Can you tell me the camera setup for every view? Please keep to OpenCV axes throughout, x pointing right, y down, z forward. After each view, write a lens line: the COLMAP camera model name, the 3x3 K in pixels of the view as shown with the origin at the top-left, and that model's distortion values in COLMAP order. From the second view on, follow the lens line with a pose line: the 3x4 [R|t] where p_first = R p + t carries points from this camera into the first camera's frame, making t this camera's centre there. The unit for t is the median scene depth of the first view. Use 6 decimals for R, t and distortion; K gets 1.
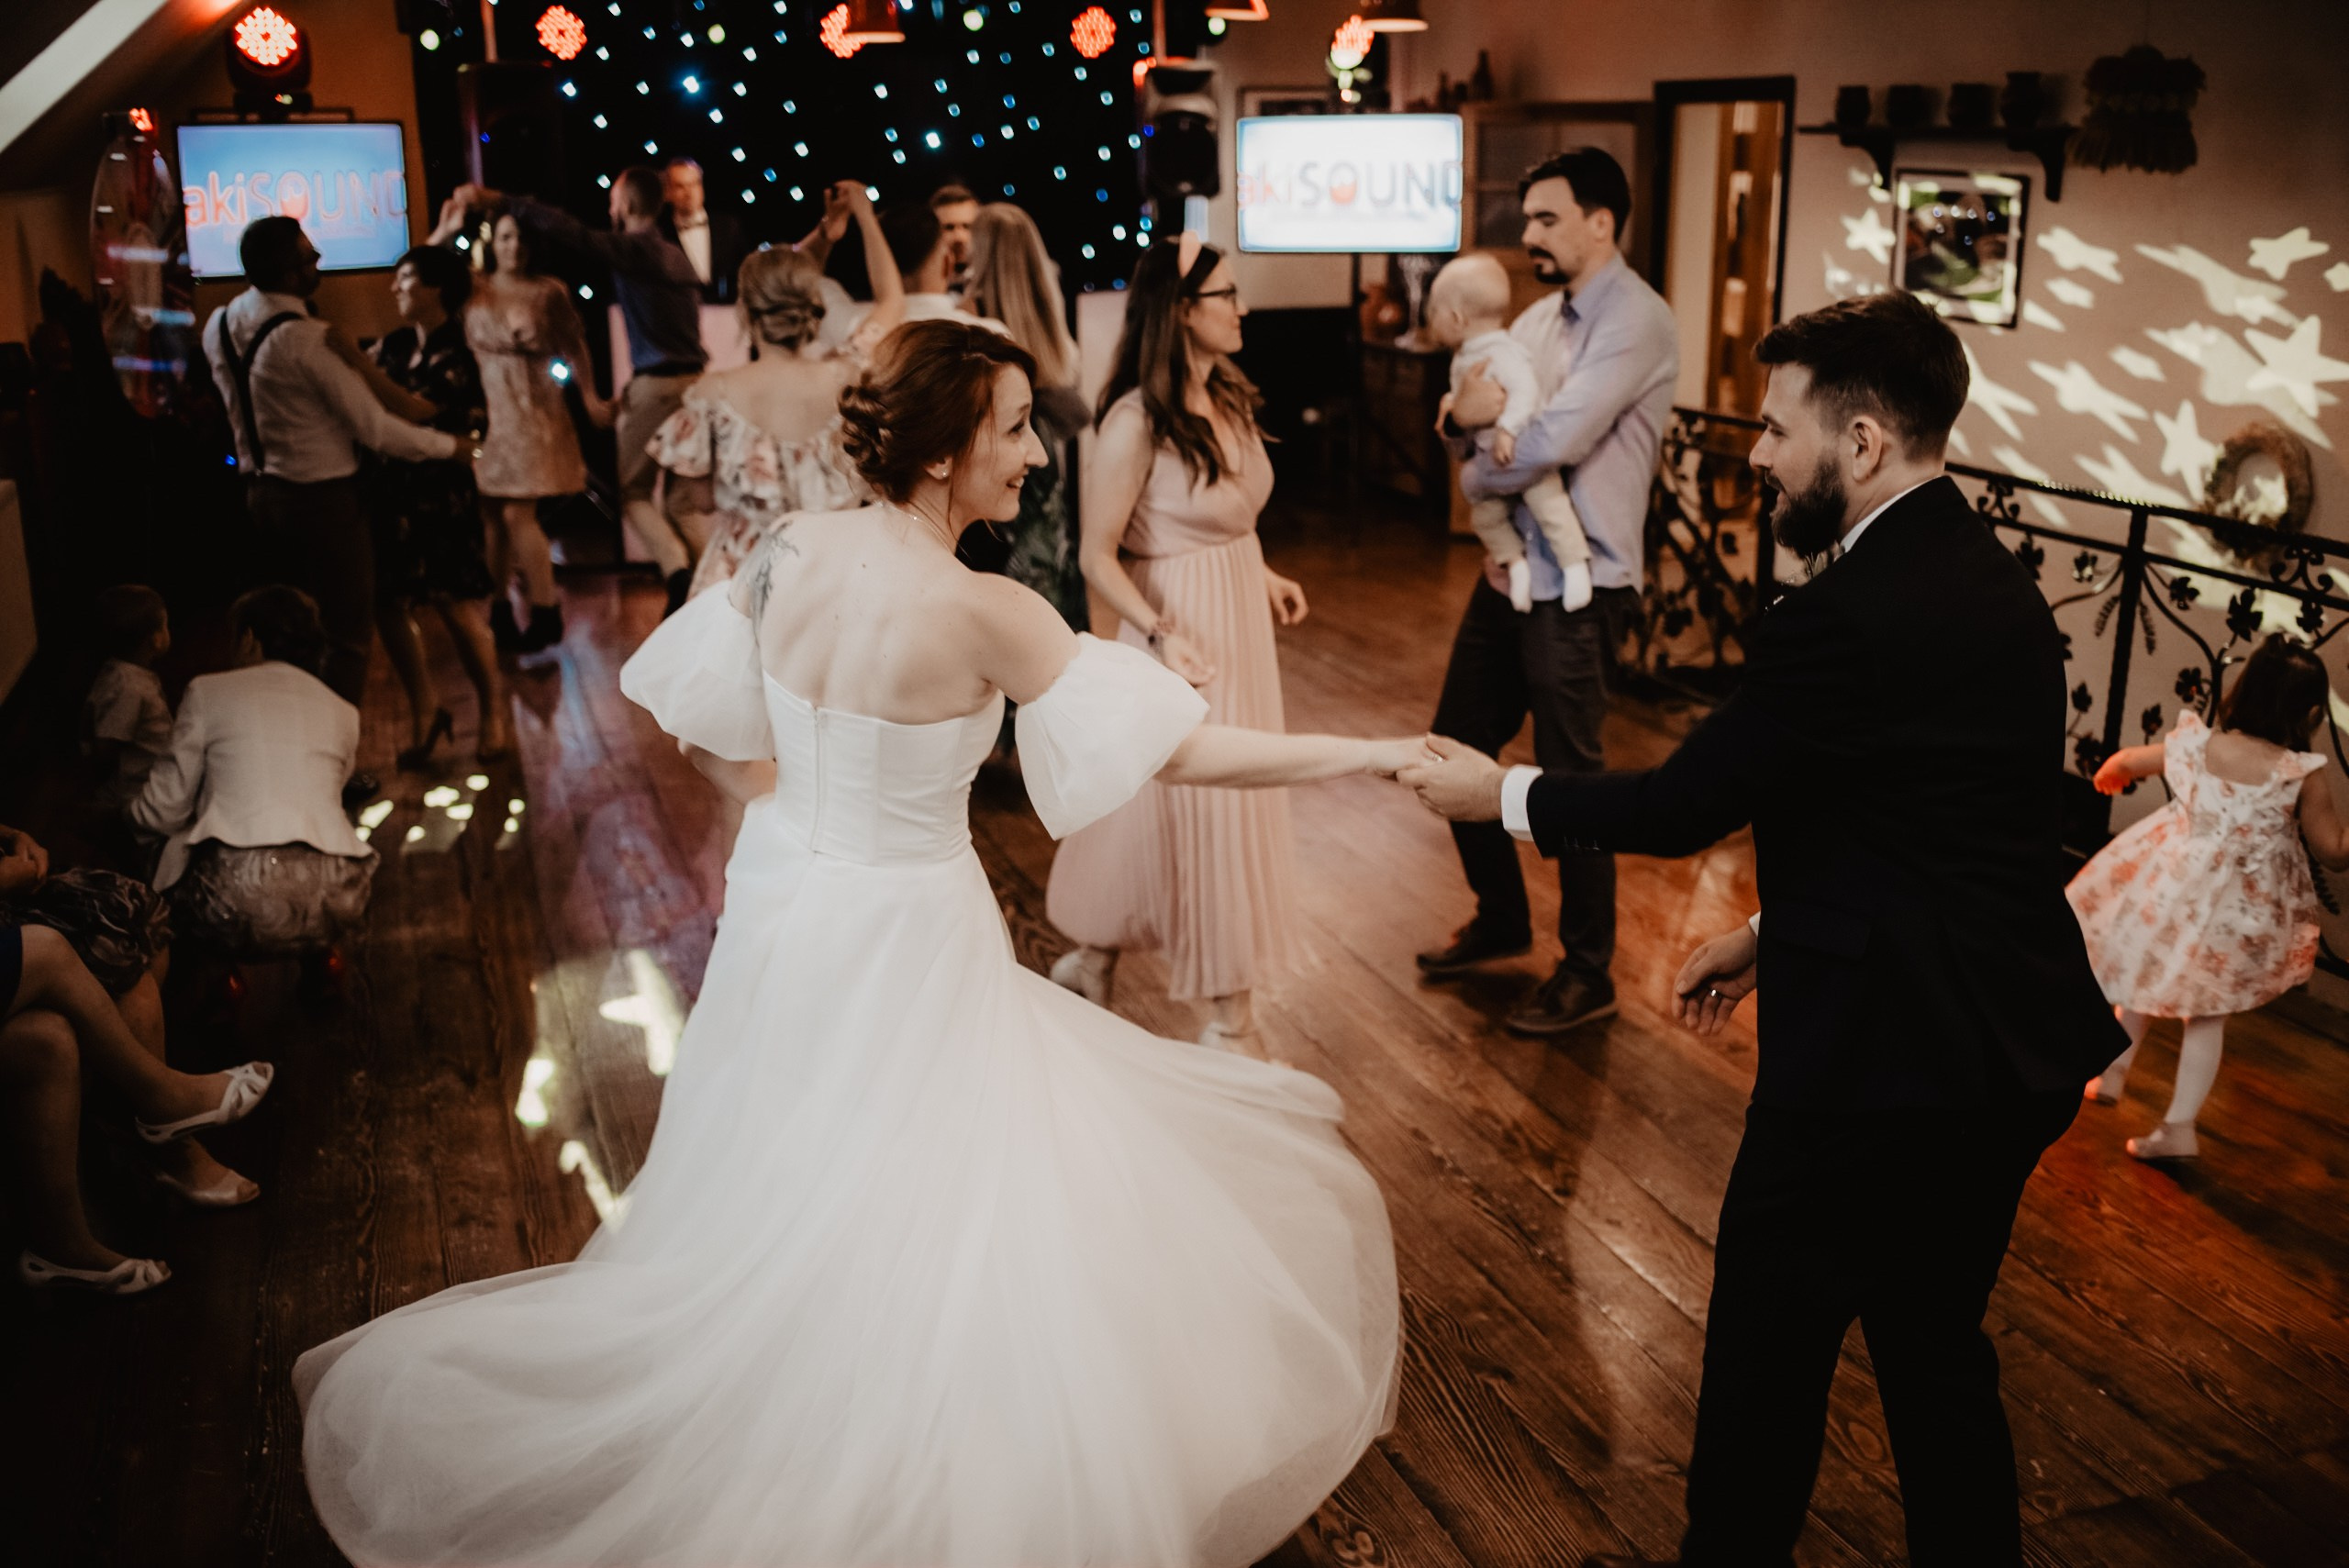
lens RADIAL K [[2426.7, 0, 1174.5], [0, 2426.7, 784.0], [0, 0, 1]] dist [0.002217, 0.028696]
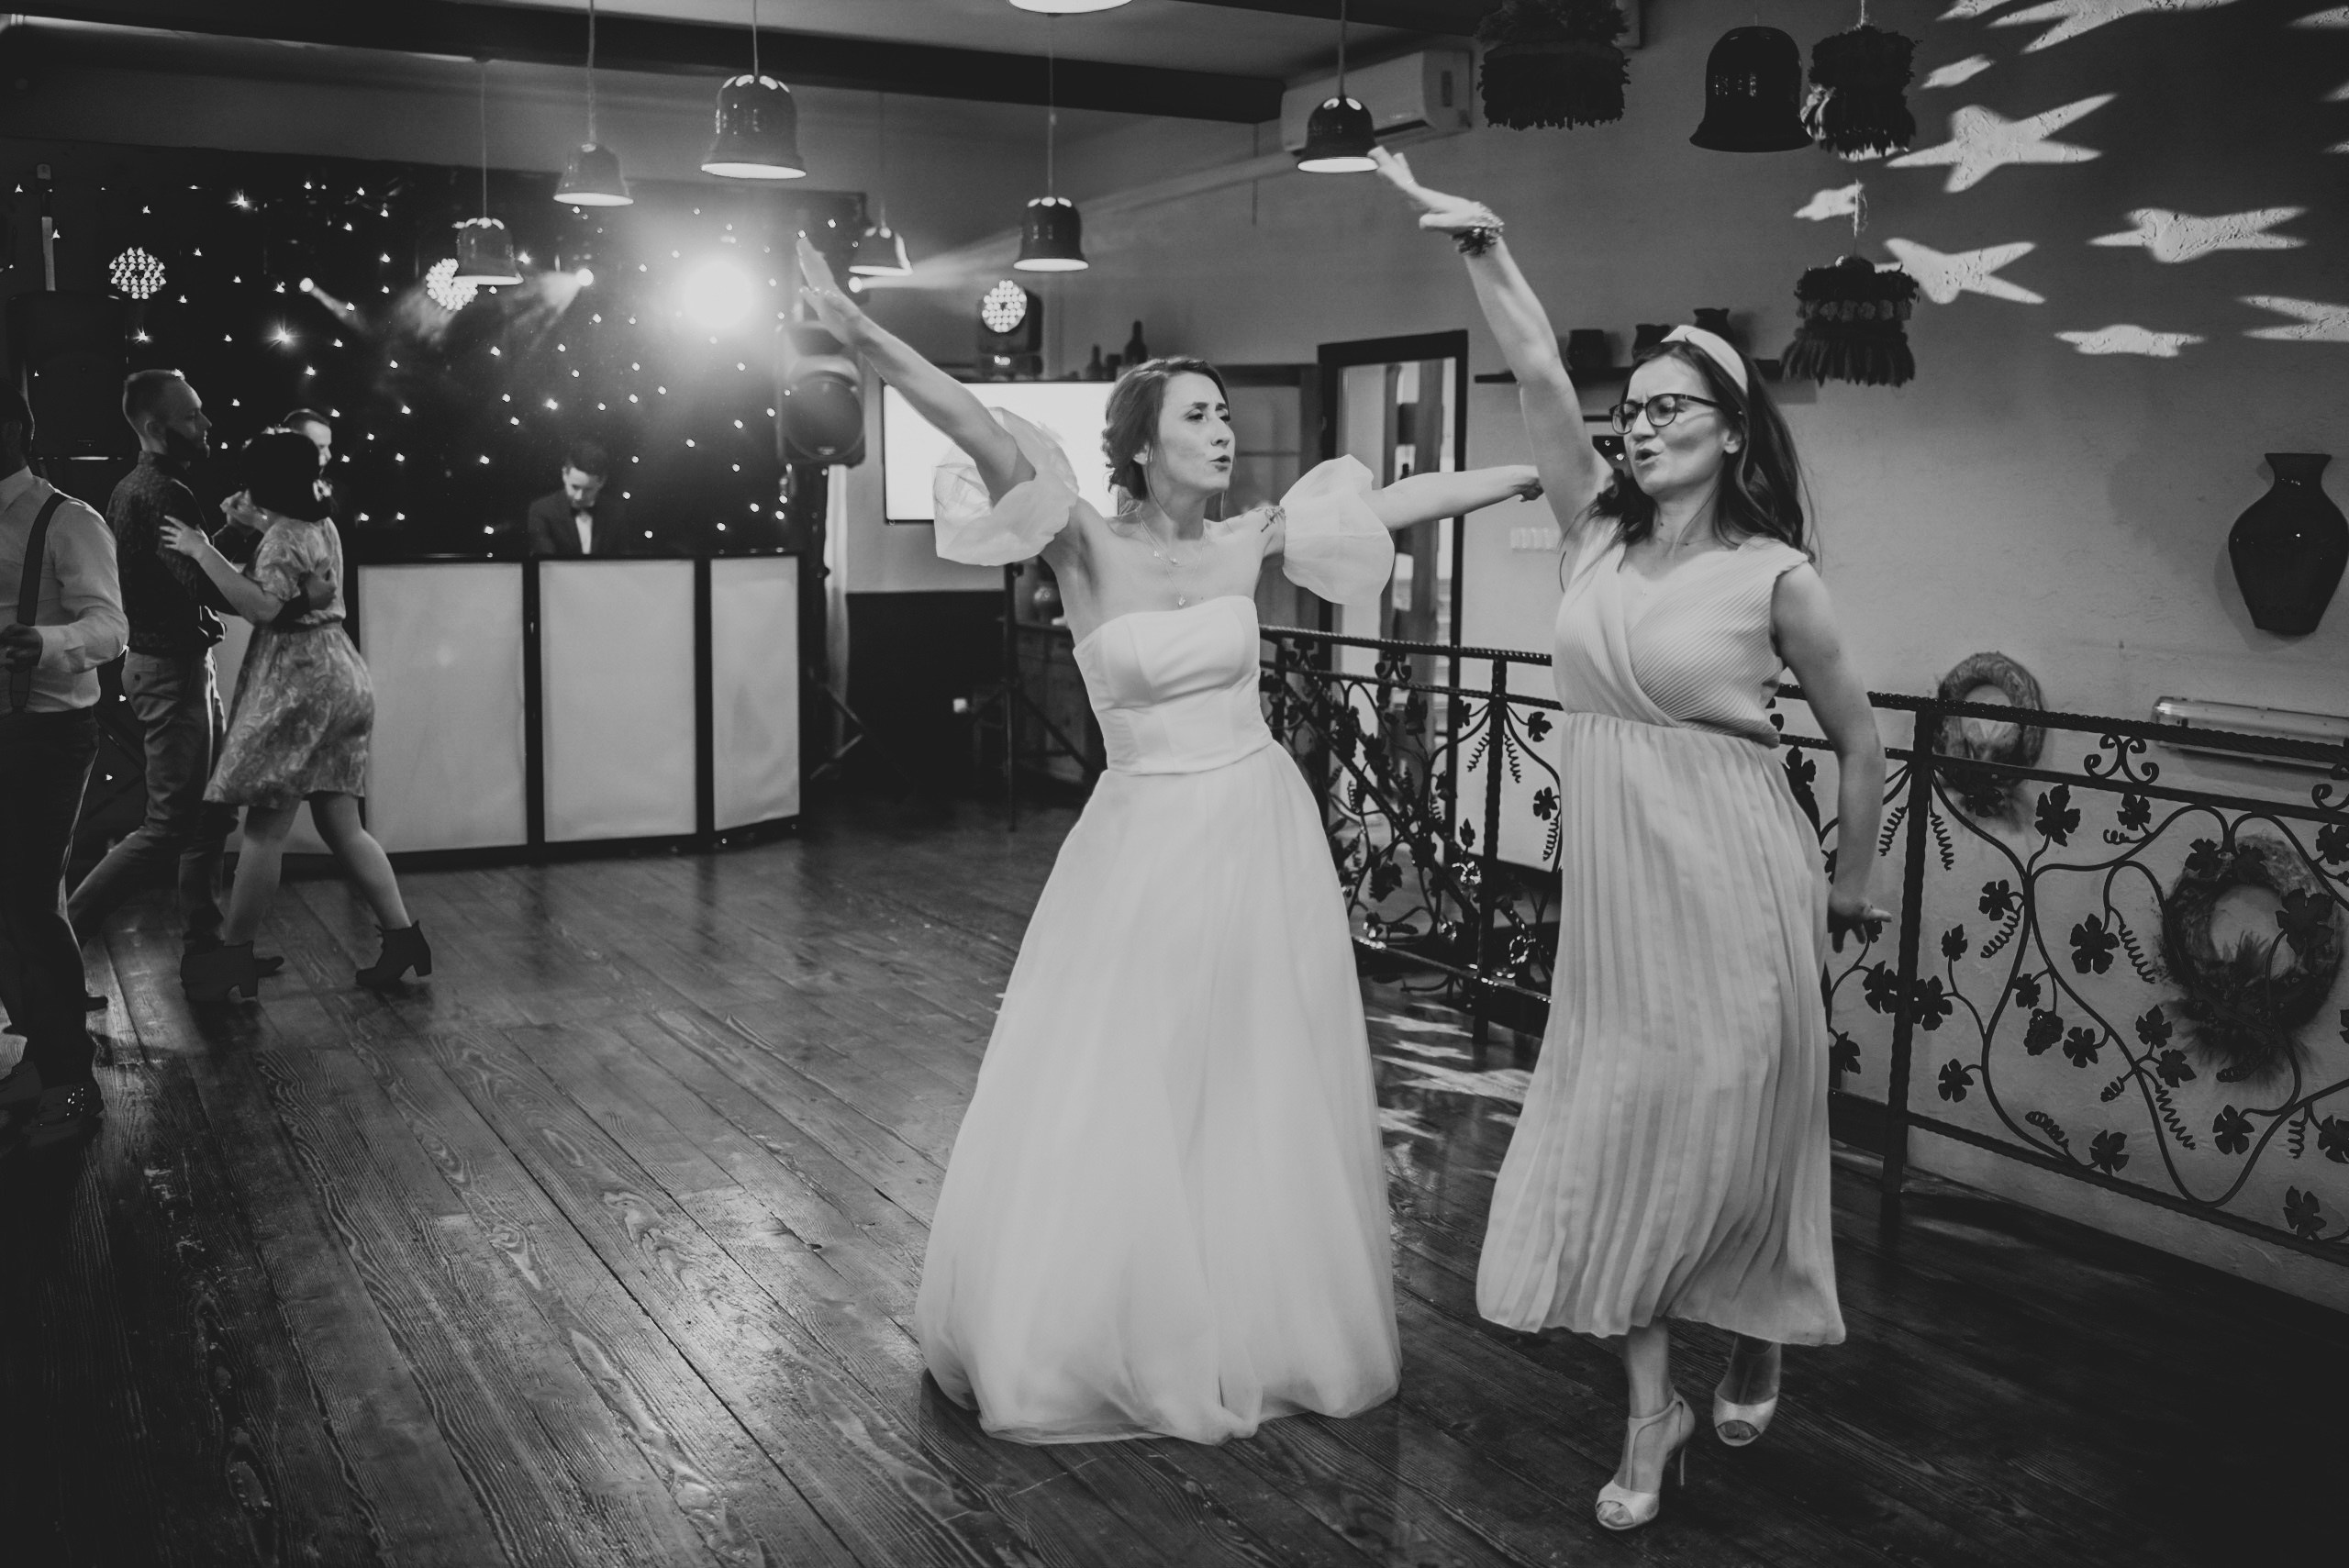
lens RADIAL K [[2423.9, 0, 1174.5], [0, 2423.9, 784.0], [0, 0, 1]] dist [-0.049988, -0.013720]
pose [[0.988642, -0.008057, 0.150071, -0.008182], [0.029195, 0.989835, -0.139191, 0.029867], [-0.147425, 0.141992, 0.978828, 0.177493]]
